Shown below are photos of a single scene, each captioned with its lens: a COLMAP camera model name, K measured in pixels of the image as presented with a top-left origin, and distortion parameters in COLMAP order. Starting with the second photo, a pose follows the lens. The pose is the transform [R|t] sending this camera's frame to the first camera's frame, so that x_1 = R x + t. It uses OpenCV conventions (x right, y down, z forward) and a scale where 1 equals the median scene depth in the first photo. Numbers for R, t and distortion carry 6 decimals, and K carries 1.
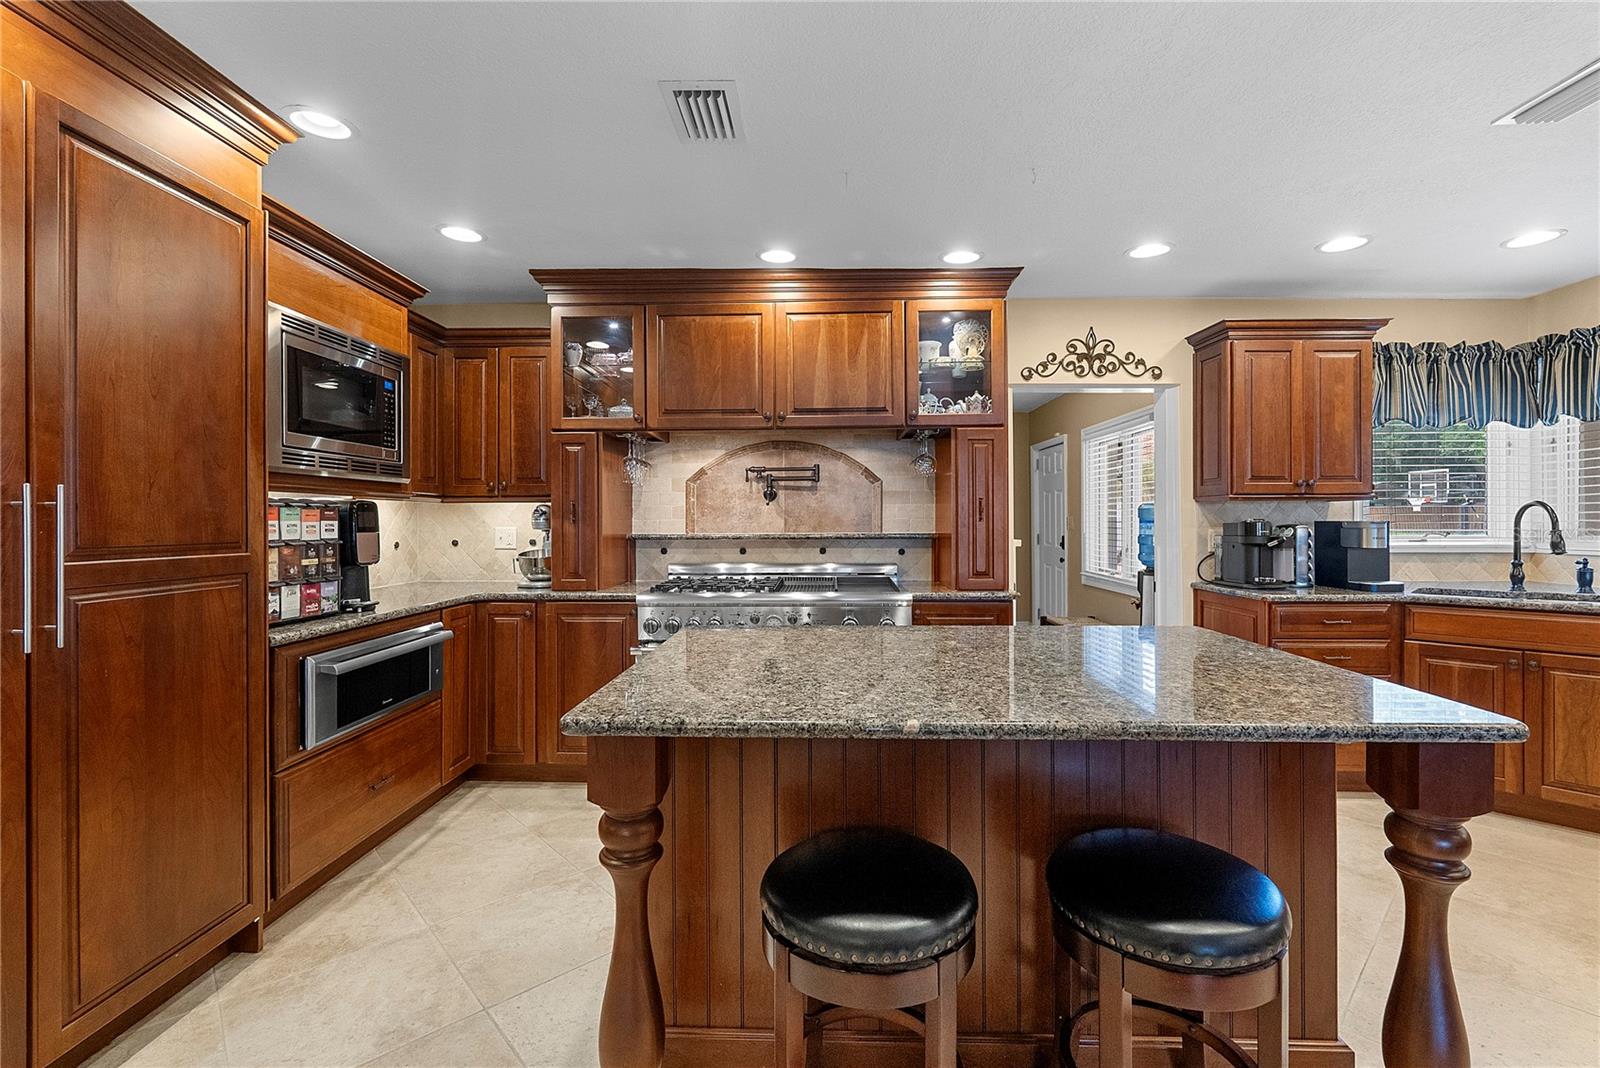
lens RADIAL K [[710.9, 0, 796.4], [0, 710.9, 521.0], [0, 0, 1]] dist [-0.002462, -0.000940]
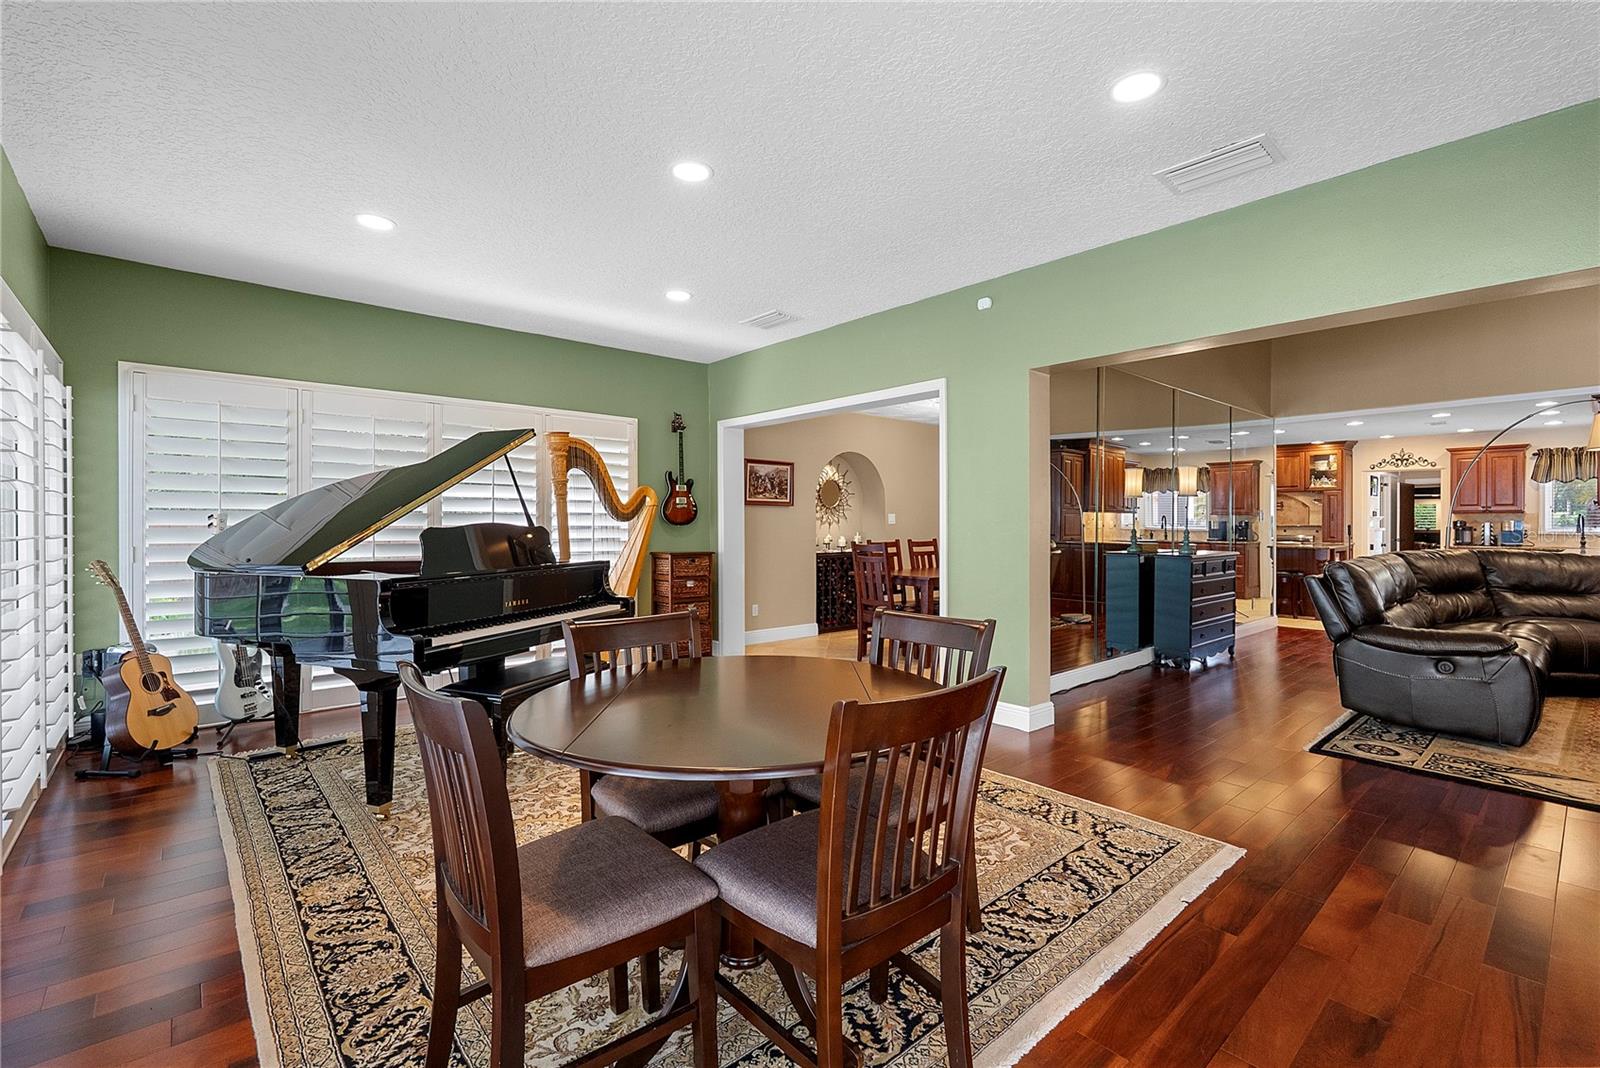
lens RADIAL K [[710.9, 0, 801.7], [0, 710.9, 529.9], [0, 0, 1]] dist [-0.002462, -0.000940]
pose [[0.693740, 0.011169, -0.720139, 0.801849], [-0.001861, 0.999904, 0.013716, 0.001596], [0.720223, -0.008175, 0.693694, -2.581824]]
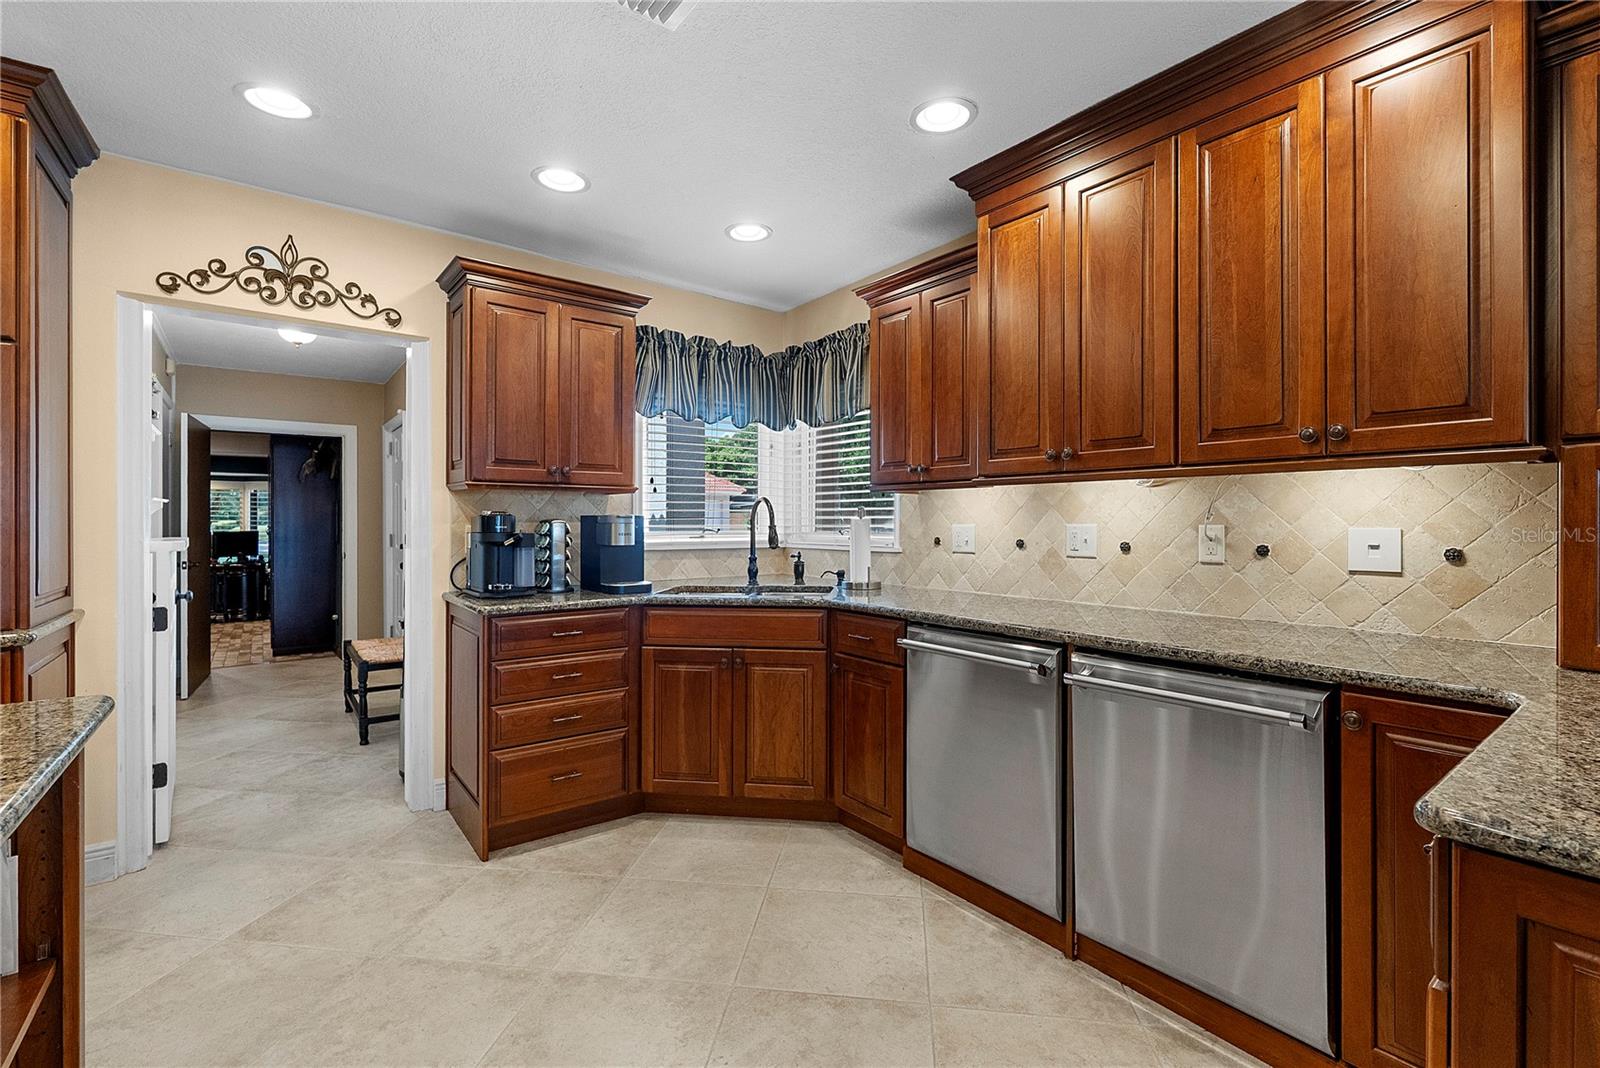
lens RADIAL K [[710.9, 0, 806.1], [0, 710.9, 524.6], [0, 0, 1]] dist [-0.002462, -0.000940]
pose [[0.769005, 0.002679, 0.639237, 0.374318], [-0.004928, 0.999986, 0.001738, 0.008059], [-0.639224, -0.004487, 0.769008, 0.143048]]
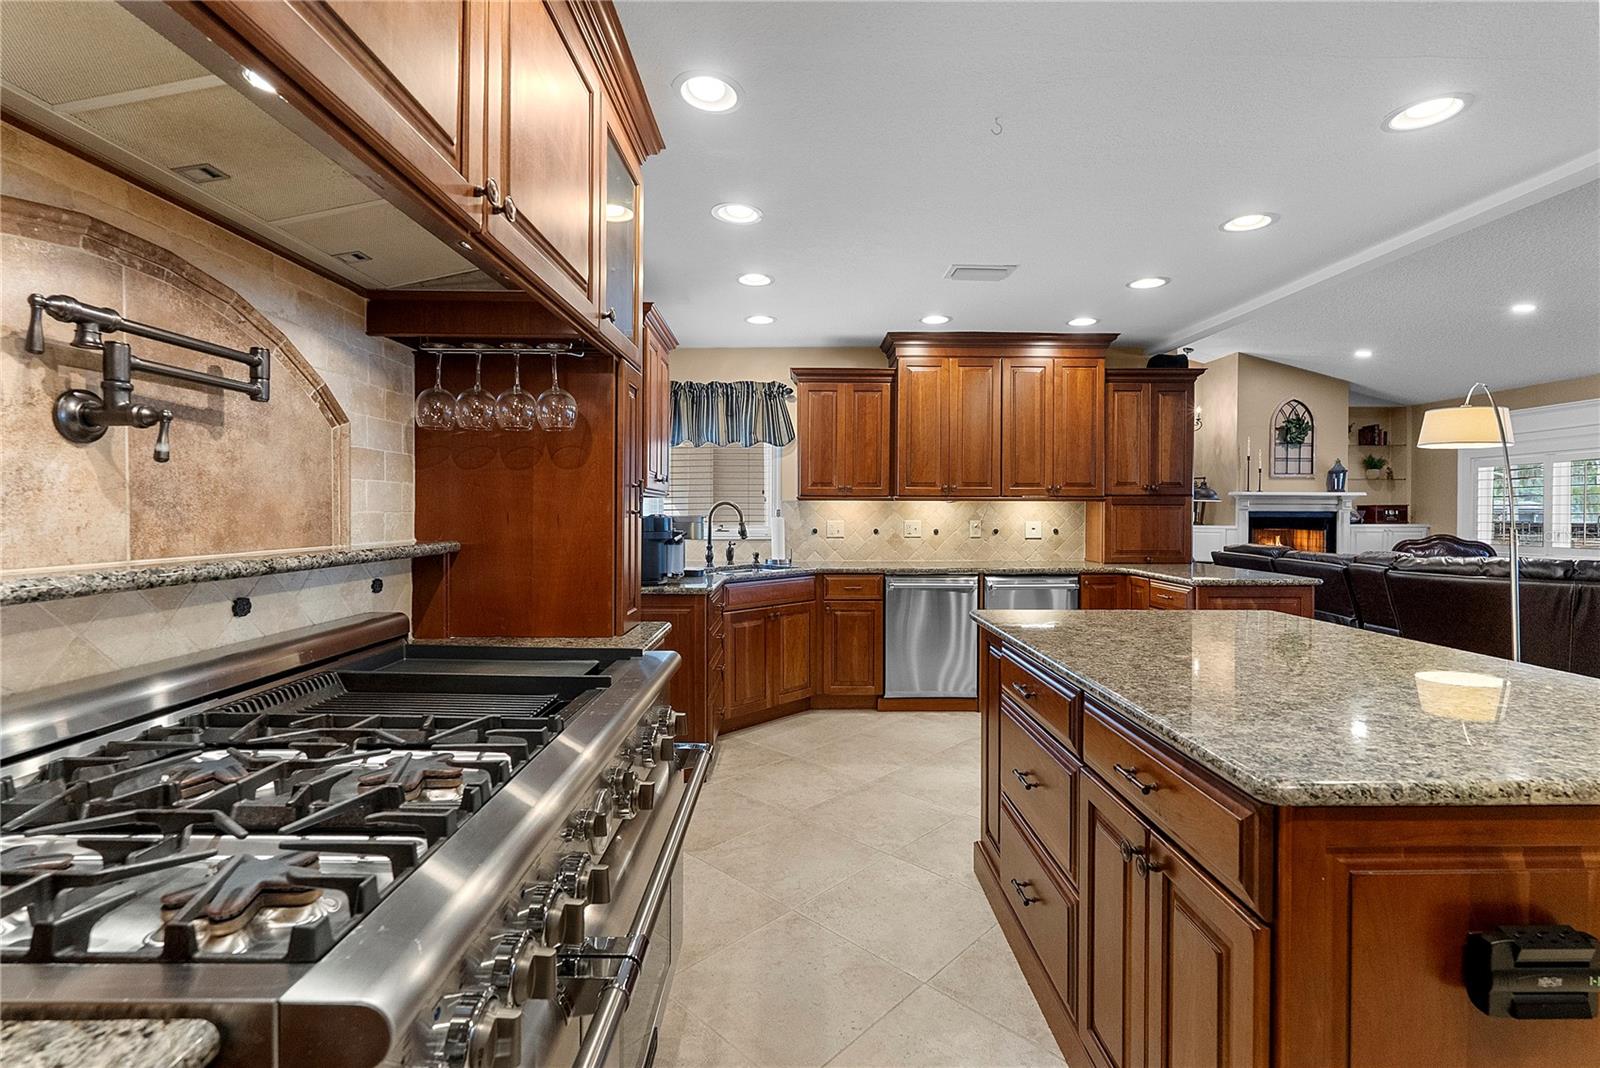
lens RADIAL K [[710.9, 0, 804.7], [0, 710.9, 524.0], [0, 0, 1]] dist [-0.002462, -0.000940]
pose [[-0.047144, -0.012282, 0.998813, -0.329543], [-0.001715, 0.999924, 0.012215, -0.002089], [-0.998887, -0.001137, -0.047162, 0.786616]]
